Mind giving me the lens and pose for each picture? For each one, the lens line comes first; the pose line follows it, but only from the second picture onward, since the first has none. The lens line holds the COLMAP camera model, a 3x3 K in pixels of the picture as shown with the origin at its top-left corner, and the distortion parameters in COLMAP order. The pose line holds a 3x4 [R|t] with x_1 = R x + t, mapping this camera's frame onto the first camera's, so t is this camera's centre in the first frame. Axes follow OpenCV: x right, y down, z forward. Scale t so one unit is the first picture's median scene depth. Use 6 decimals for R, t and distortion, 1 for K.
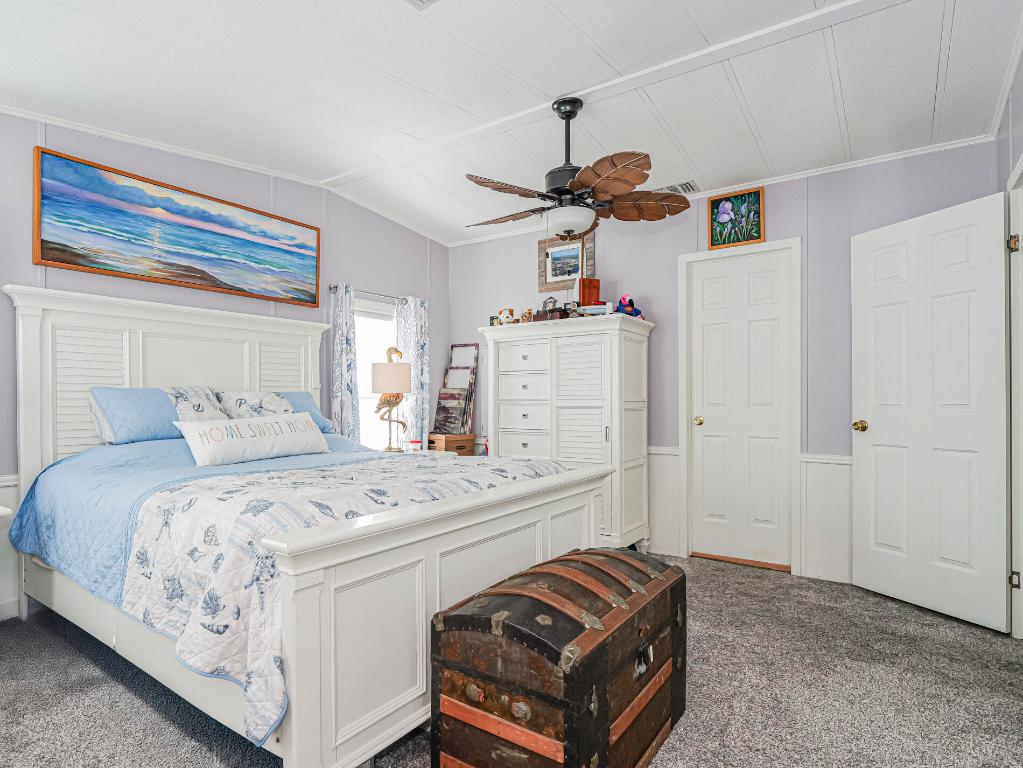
lens RADIAL K [[558.1, 0, 526.2], [0, 558.1, 395.0], [0, 0, 1]] dist [-0.009457, 0.000206]
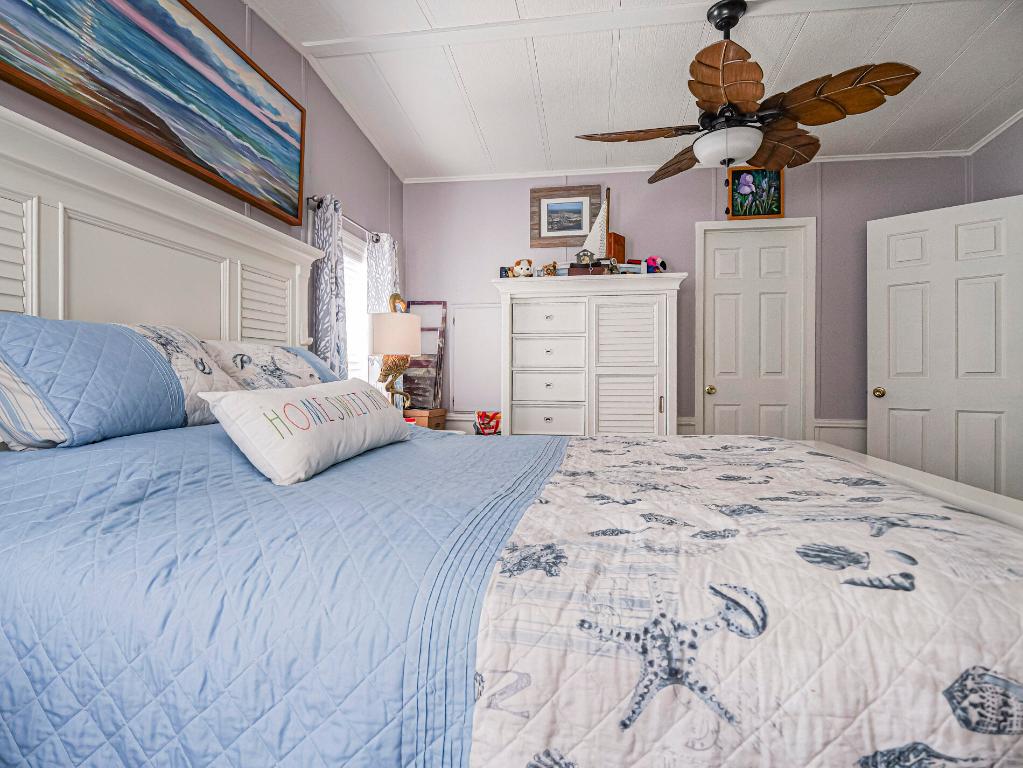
lens RADIAL K [[497.7, 0, 511.2], [0, 497.7, 375.1], [0, 0, 1]] dist [-0.017333, 0.000059]
pose [[0.906913, 0.006779, 0.421264, -0.412212], [-0.008904, 0.999956, 0.003078, 0.021059], [-0.421224, -0.006542, 0.906933, 0.361889]]
